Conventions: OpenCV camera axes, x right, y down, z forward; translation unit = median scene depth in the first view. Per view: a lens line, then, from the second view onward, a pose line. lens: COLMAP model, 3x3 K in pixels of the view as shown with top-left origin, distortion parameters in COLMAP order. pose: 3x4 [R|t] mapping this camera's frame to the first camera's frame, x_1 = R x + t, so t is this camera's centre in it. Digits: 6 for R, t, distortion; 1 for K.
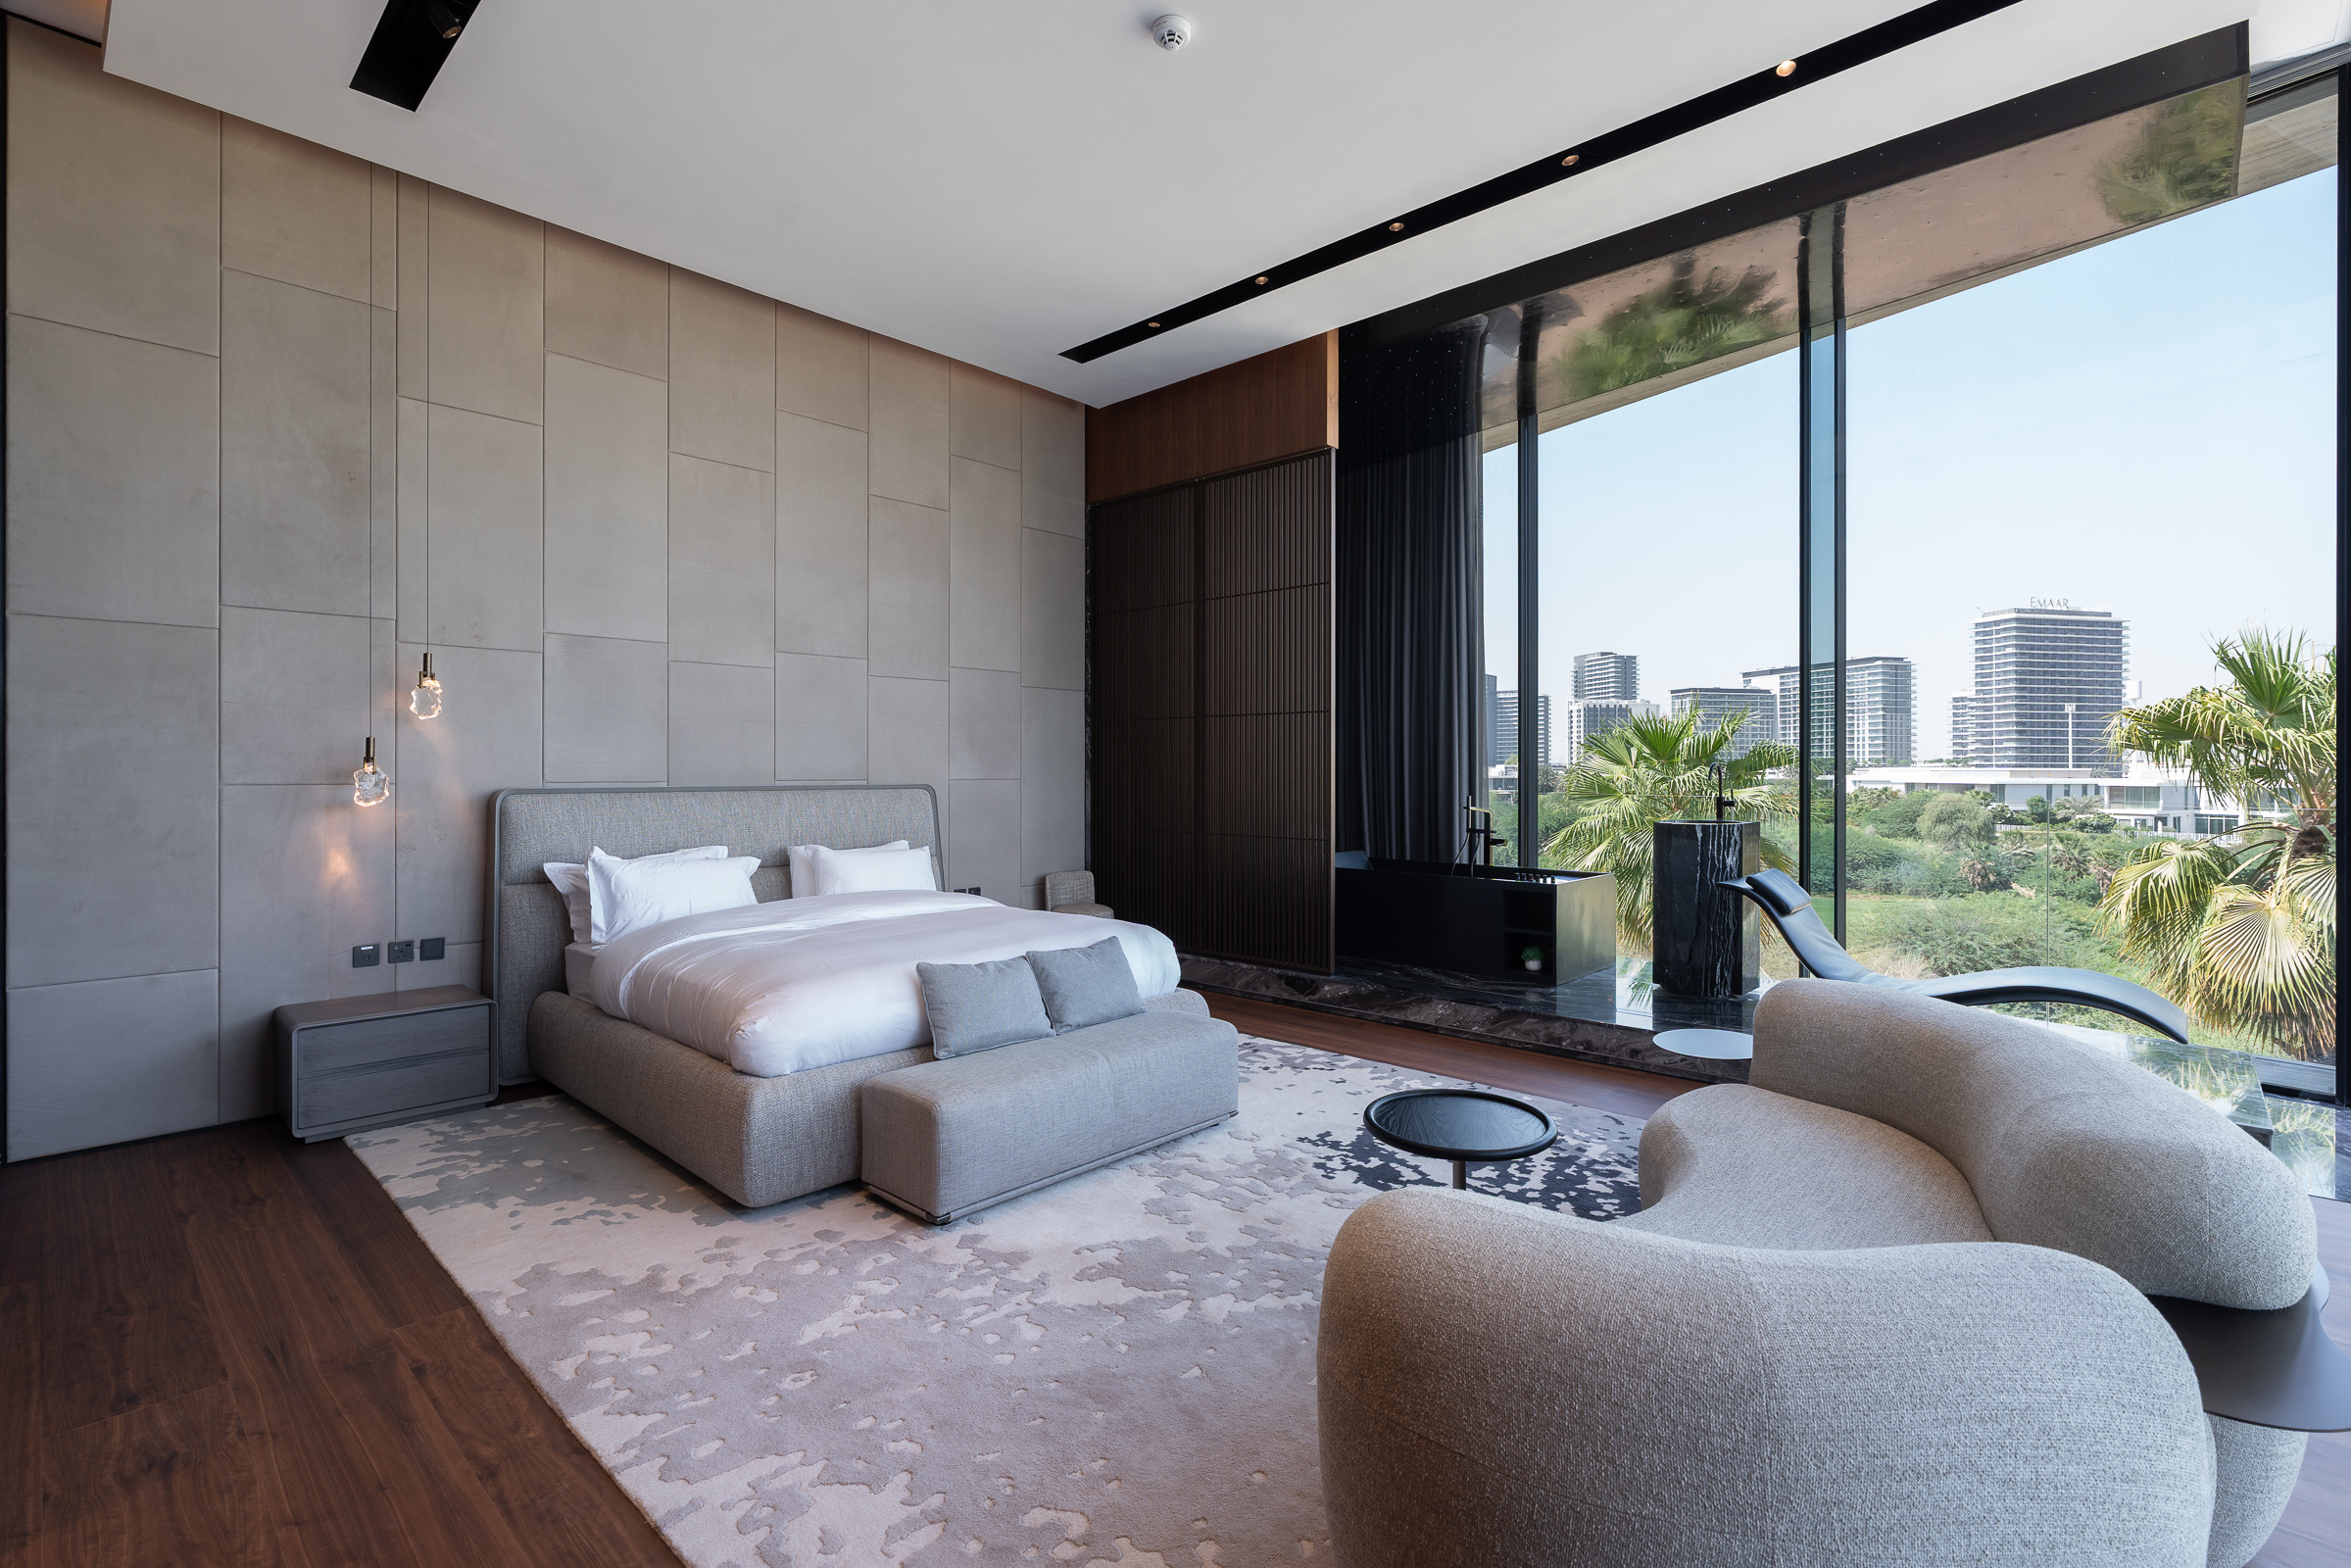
lens RADIAL K [[1076.7, 0, 1175.5], [0, 1076.7, 784.0], [0, 0, 1]] dist [-0.003377, -0.000116]
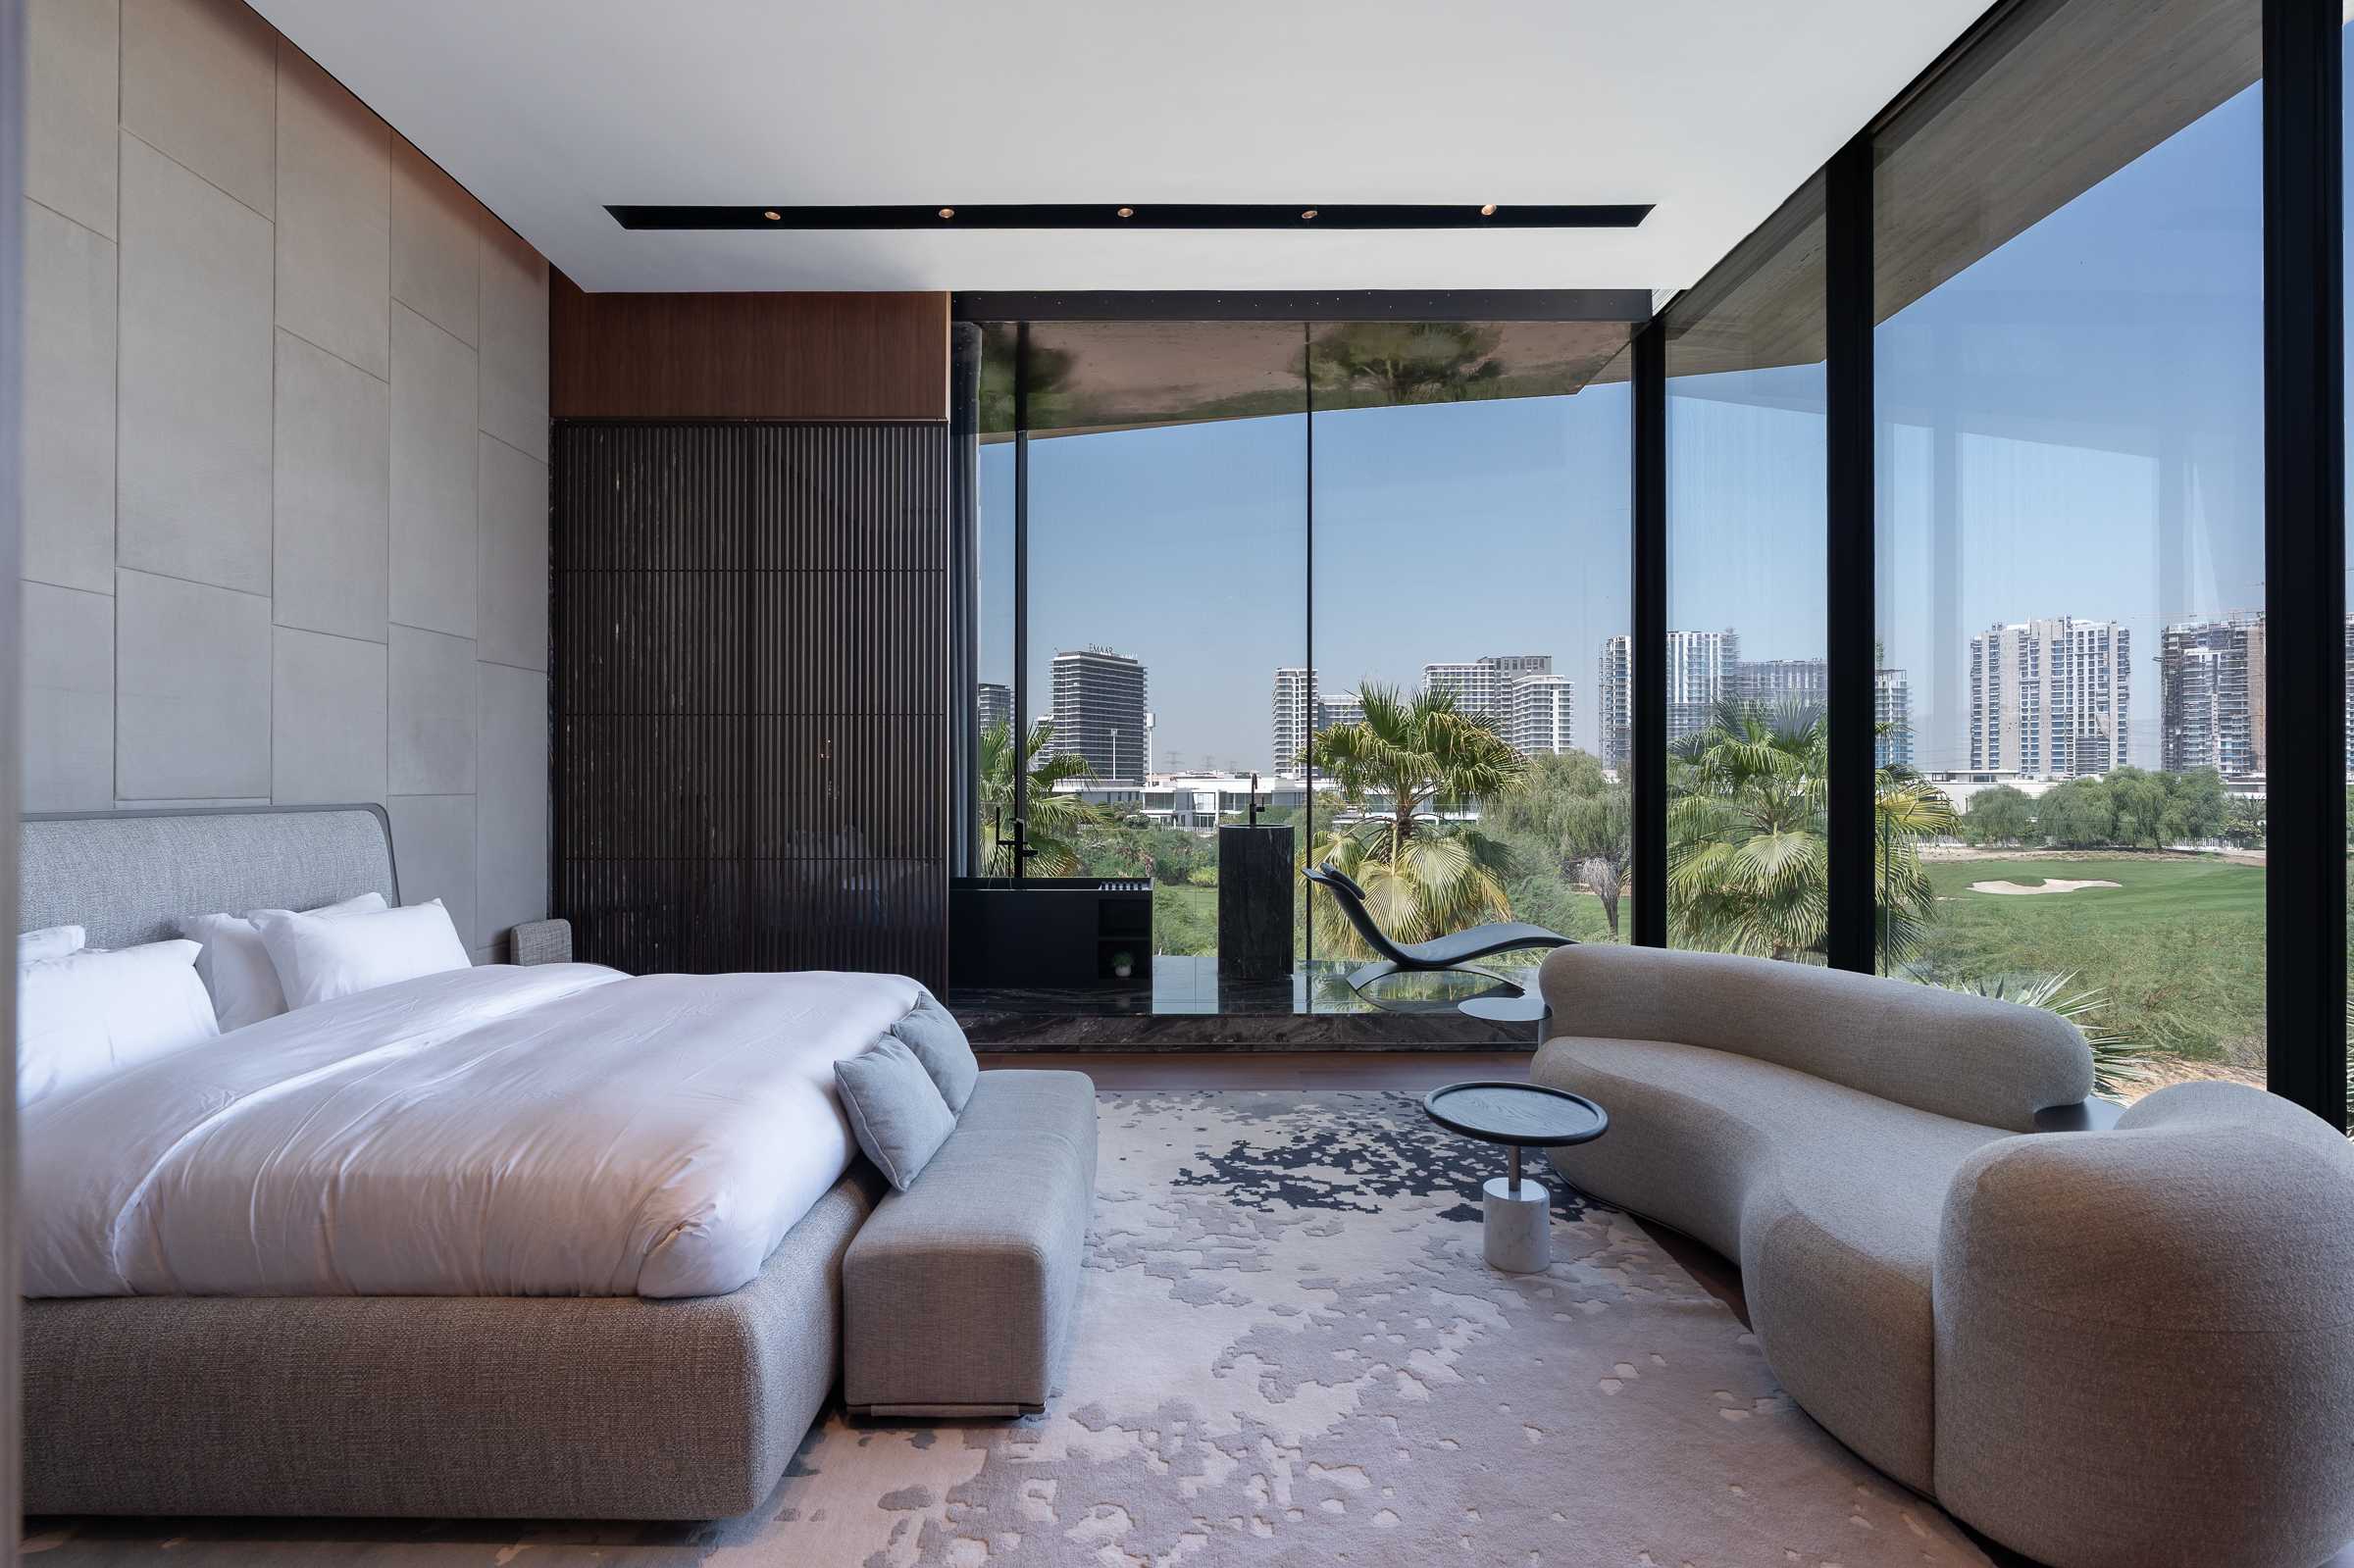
lens RADIAL K [[1085.9, 0, 1174.1], [0, 1085.9, 787.8], [0, 0, 1]] dist [-0.004518, -0.000617]
pose [[0.727870, -0.005388, 0.685694, -0.354896], [0.010054, 0.999945, -0.002815, -0.002364], [-0.685642, 0.008943, 0.727884, 0.225128]]
